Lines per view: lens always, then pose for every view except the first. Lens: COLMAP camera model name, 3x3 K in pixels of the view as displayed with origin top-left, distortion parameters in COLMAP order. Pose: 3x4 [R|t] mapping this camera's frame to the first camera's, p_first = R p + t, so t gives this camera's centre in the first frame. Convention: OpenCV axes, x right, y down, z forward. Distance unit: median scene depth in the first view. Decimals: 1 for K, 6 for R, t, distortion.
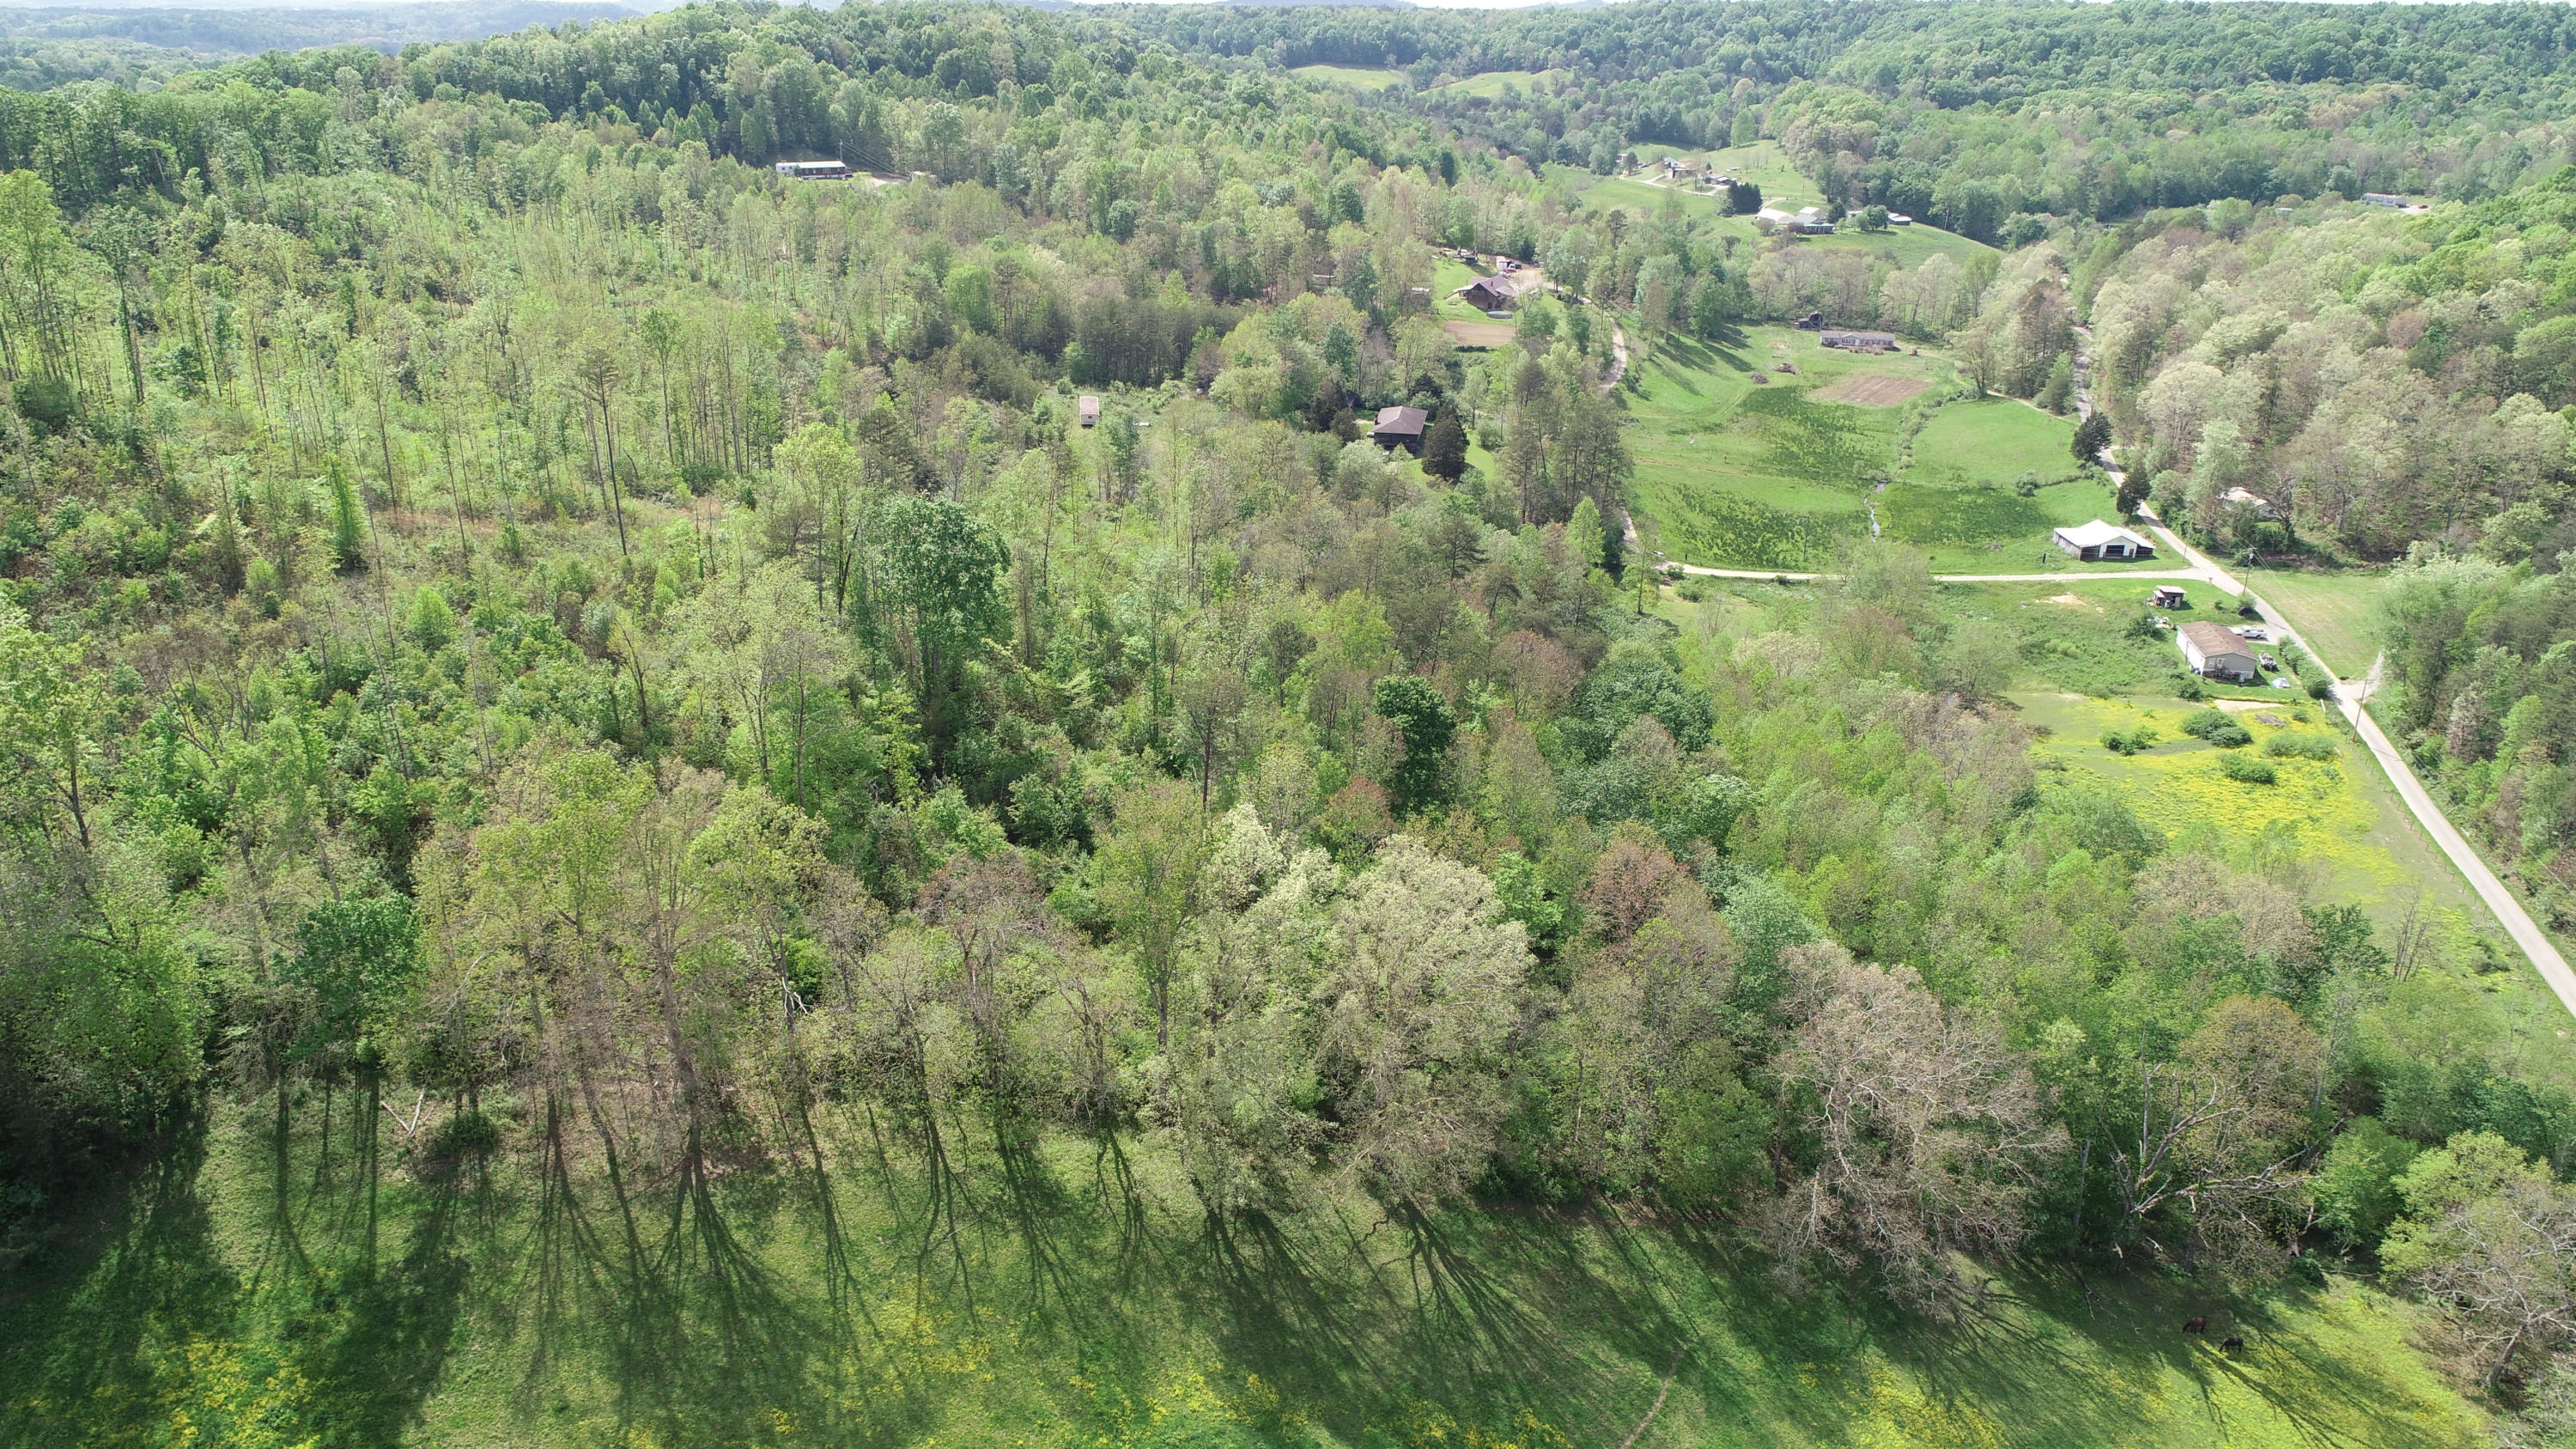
lens RADIAL K [[1737.0, 0, 1284.3], [0, 1737.0, 723.6], [0, 0, 1]] dist [0.001732, 0.001870]
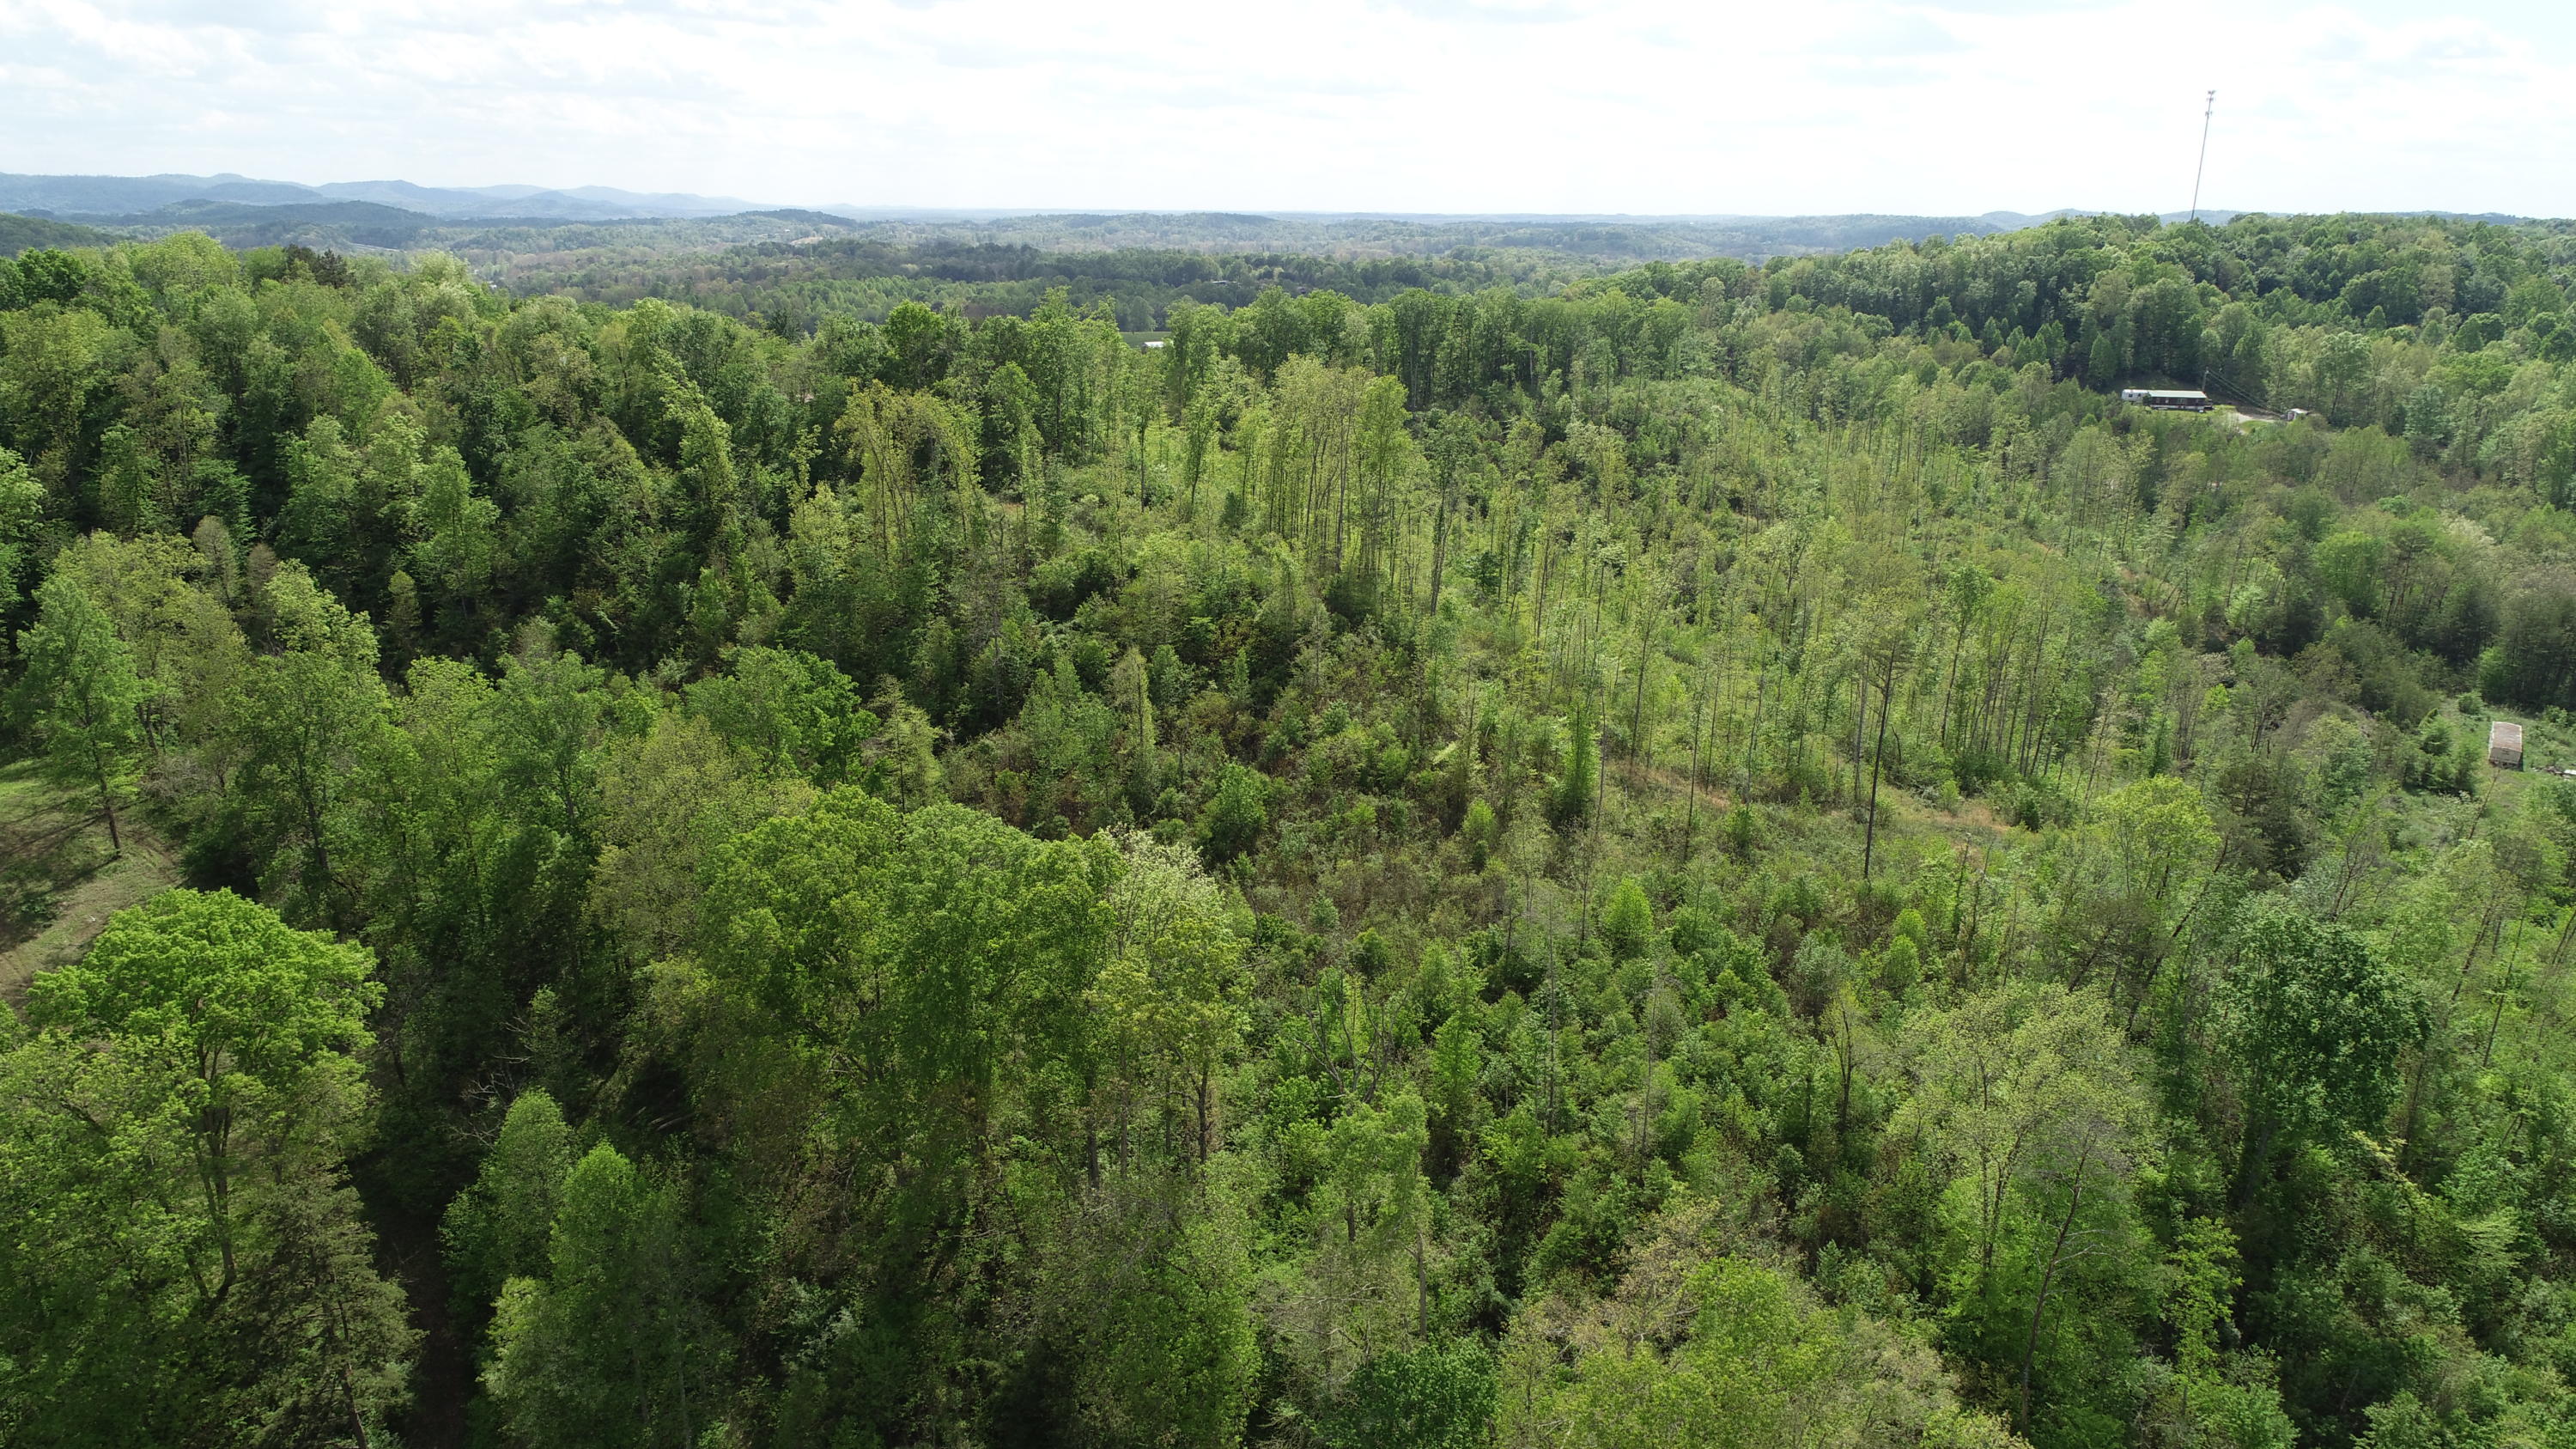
lens RADIAL K [[1737.0, 0, 1284.3], [0, 1737.0, 723.6], [0, 0, 1]] dist [0.001732, 0.001870]
pose [[0.760833, 0.181708, -0.622989, -0.045014], [-0.248845, 0.968305, -0.021478, -0.039184], [0.599341, 0.171369, 0.781936, 0.091577]]
